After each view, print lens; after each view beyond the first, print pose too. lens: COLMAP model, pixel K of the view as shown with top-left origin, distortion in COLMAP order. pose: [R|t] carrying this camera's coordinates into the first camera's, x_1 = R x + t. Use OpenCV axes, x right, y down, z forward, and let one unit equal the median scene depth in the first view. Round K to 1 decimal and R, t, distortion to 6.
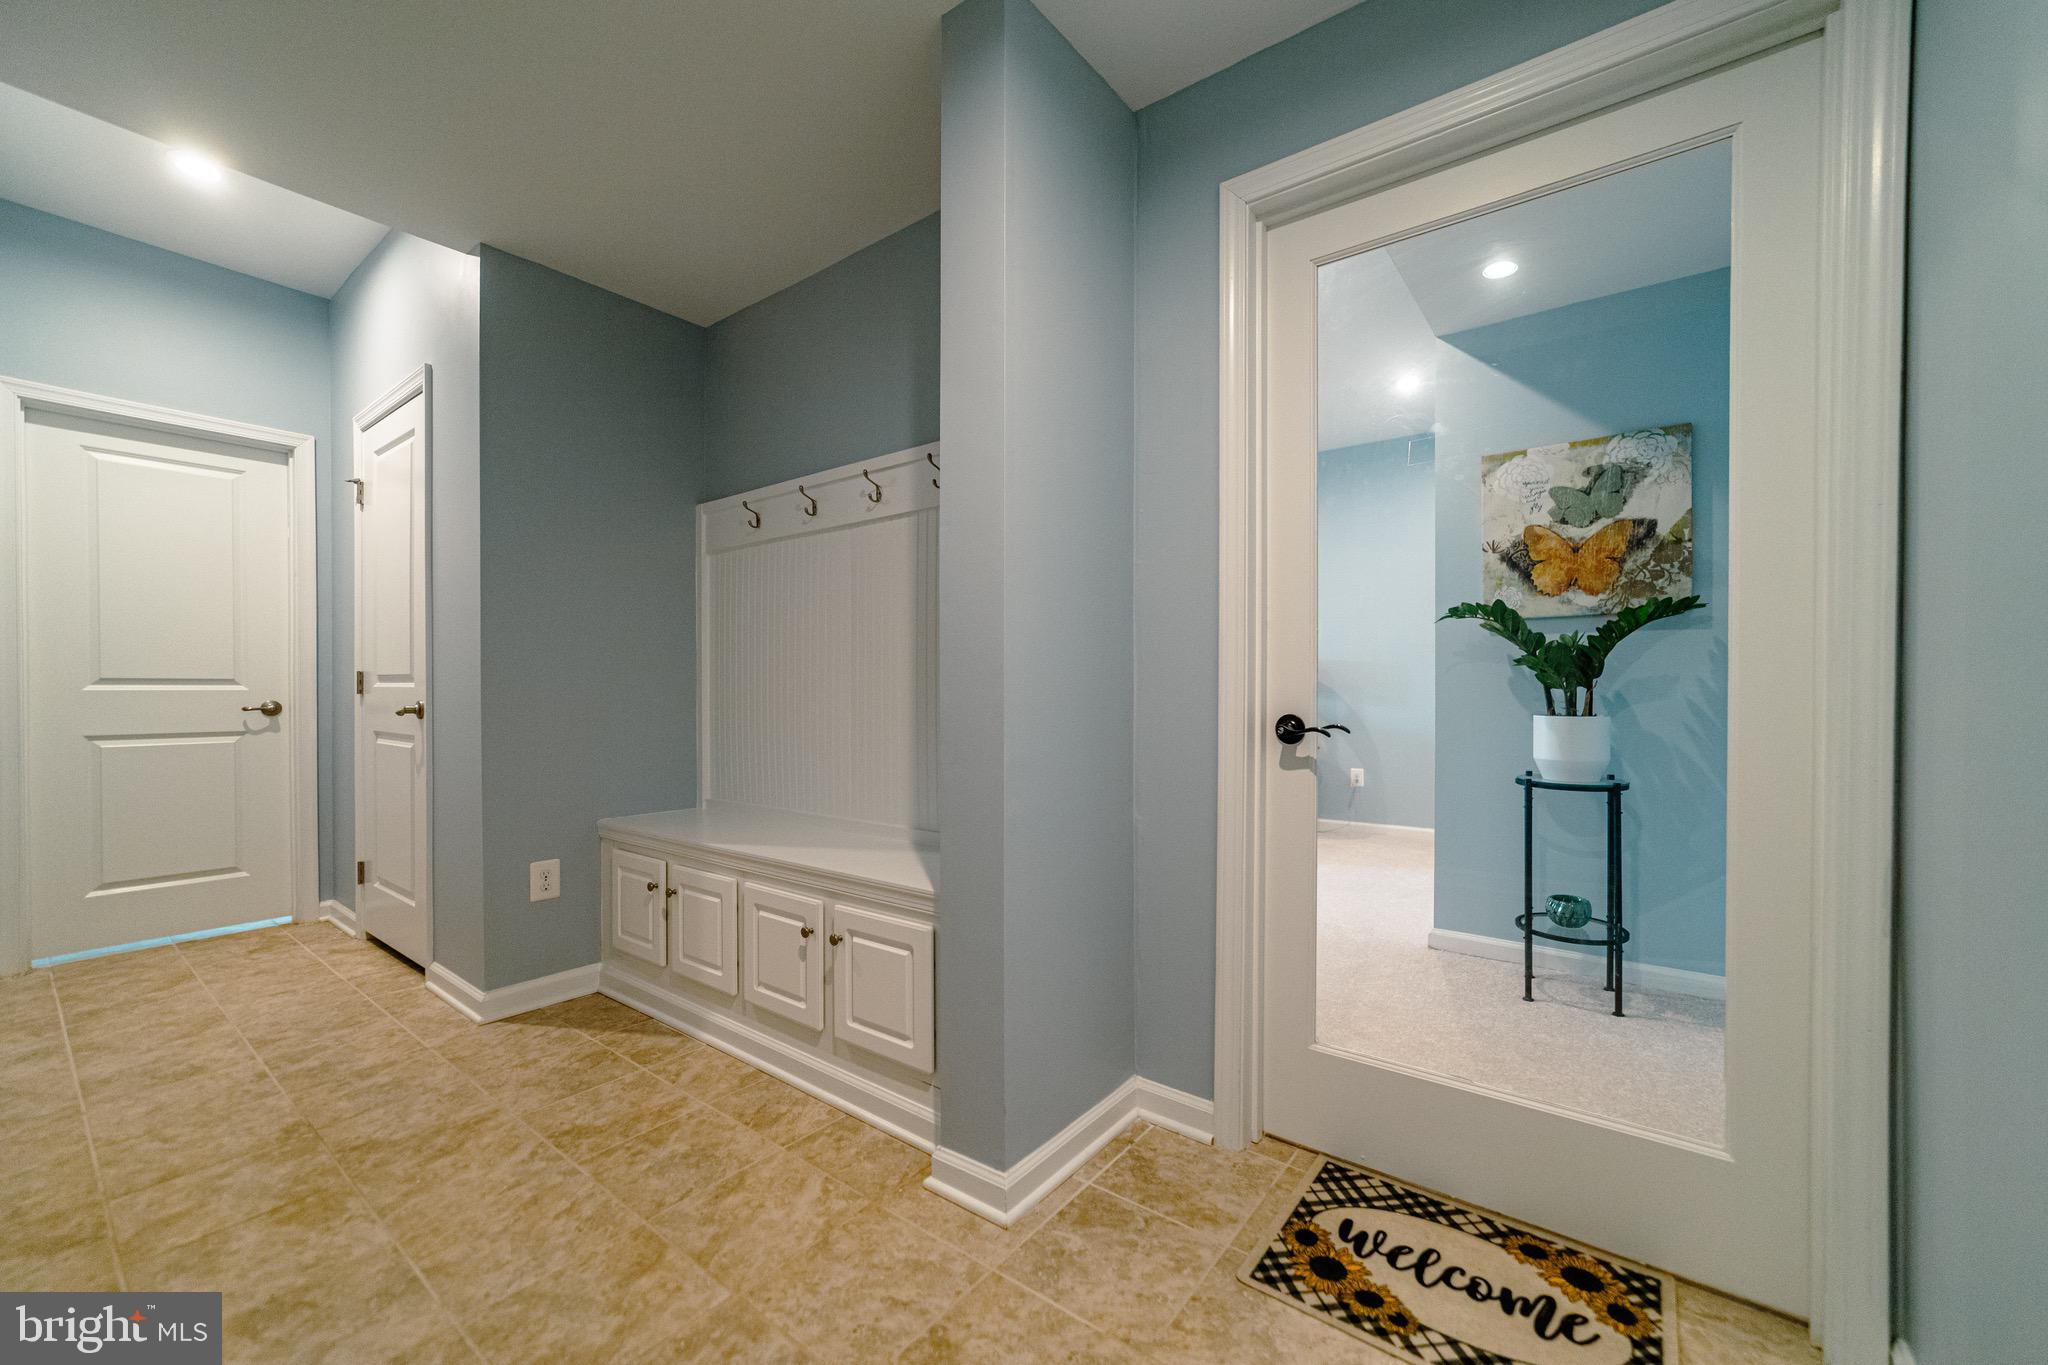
lens RADIAL K [[778.0, 0, 1027.4], [0, 778.0, 695.3], [0, 0, 1]] dist [-0.020146, 0.009405]
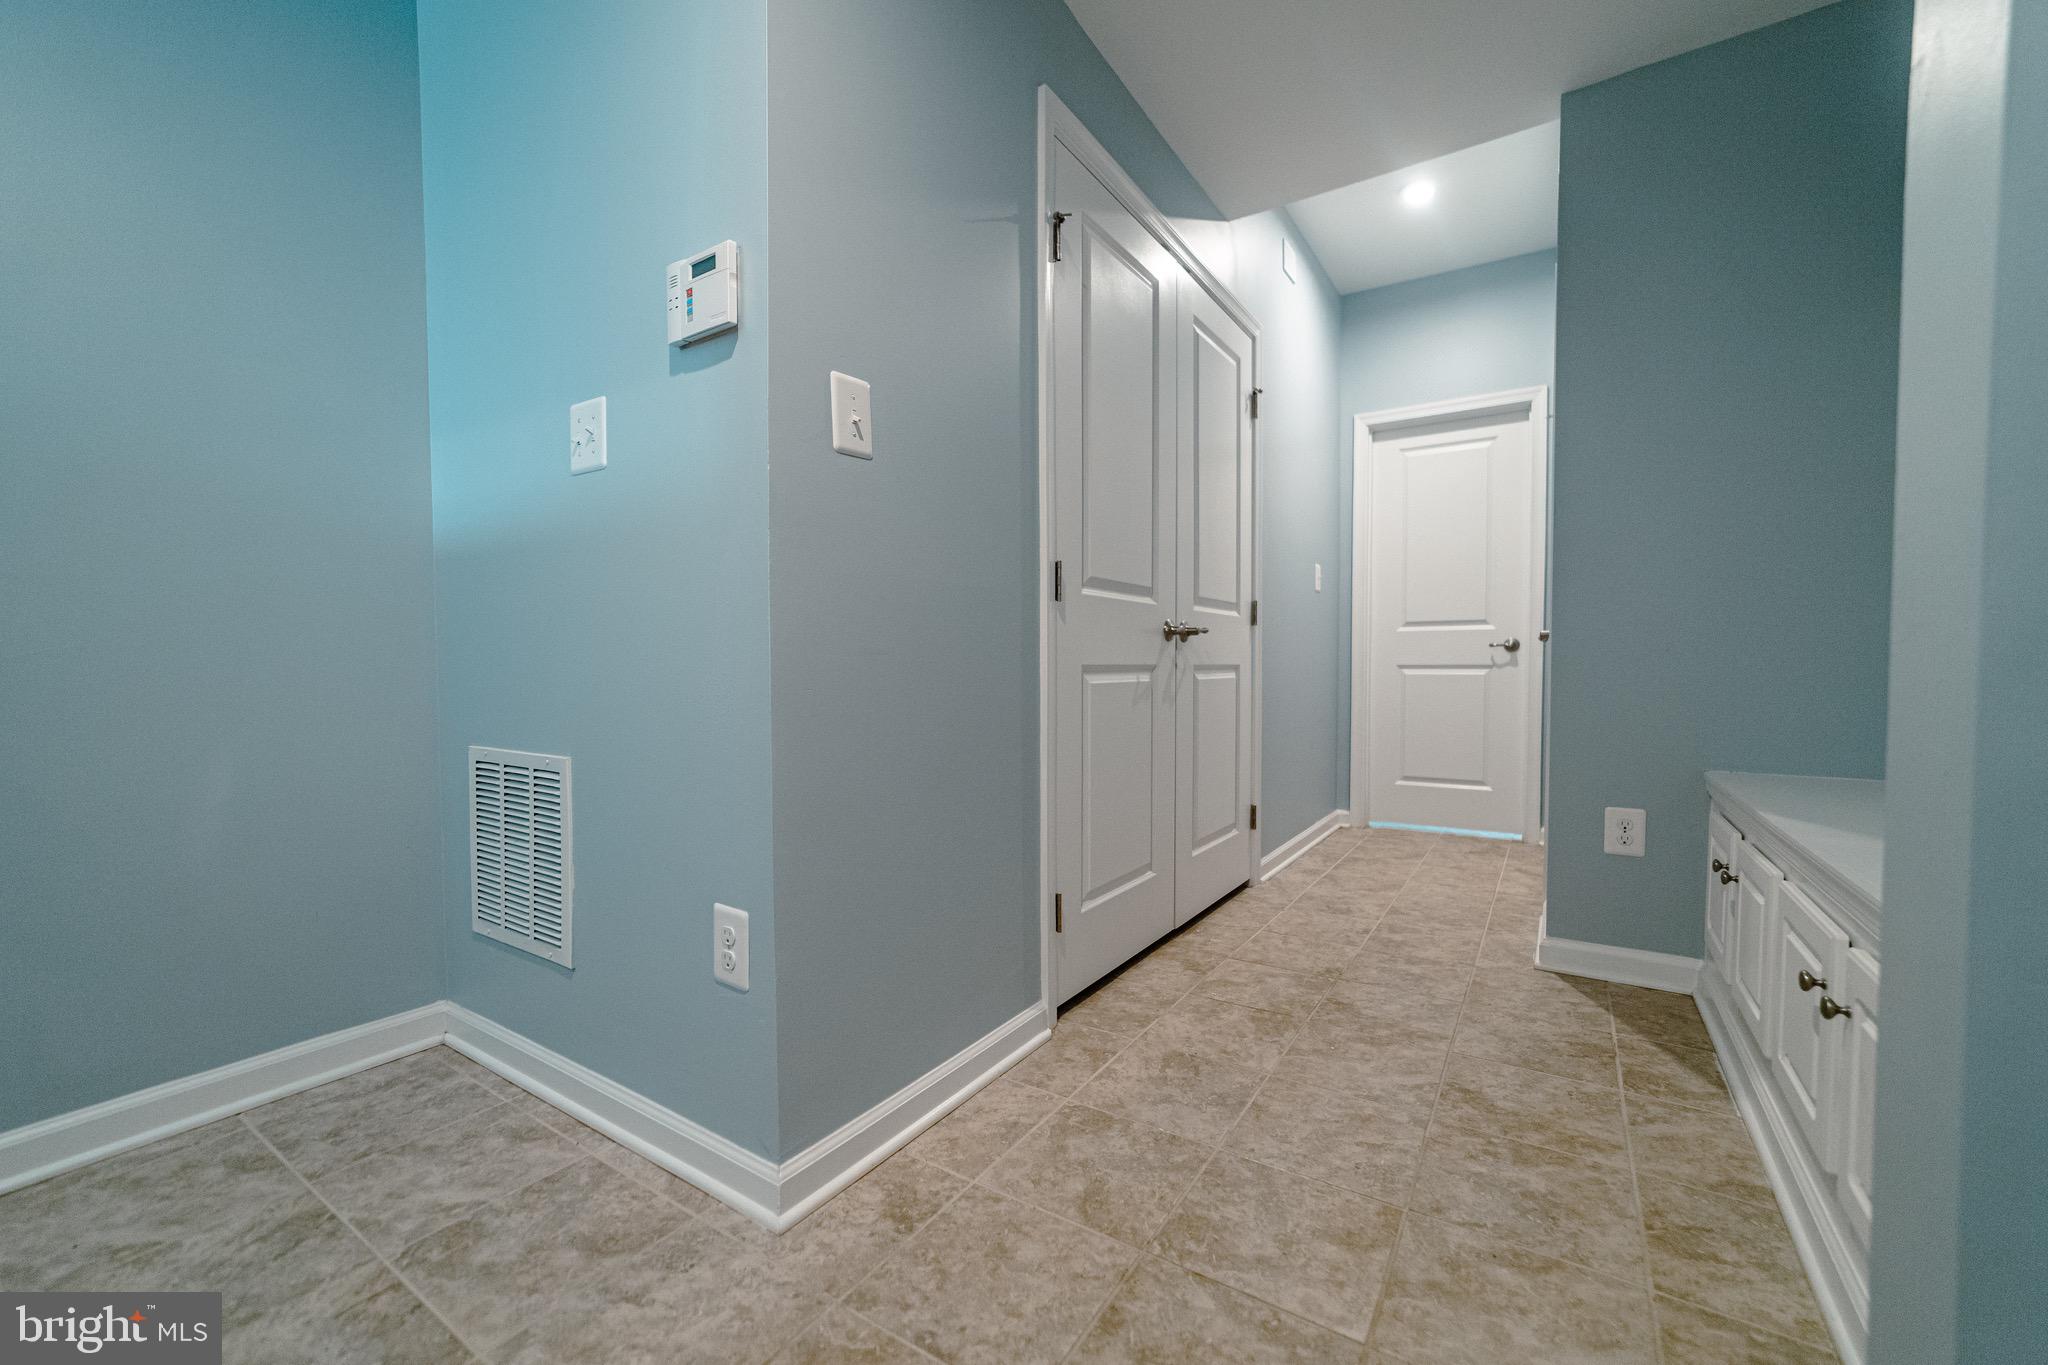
lens RADIAL K [[819.7, 0, 1054.8], [0, 819.7, 686.6], [0, 0, 1]] dist [-0.001093, 0.005637]
pose [[0.111676, 0.030145, -0.993287, 0.216074], [0.001577, 0.999533, 0.030512, 0.071036], [0.993743, -0.004974, 0.111577, 0.374086]]
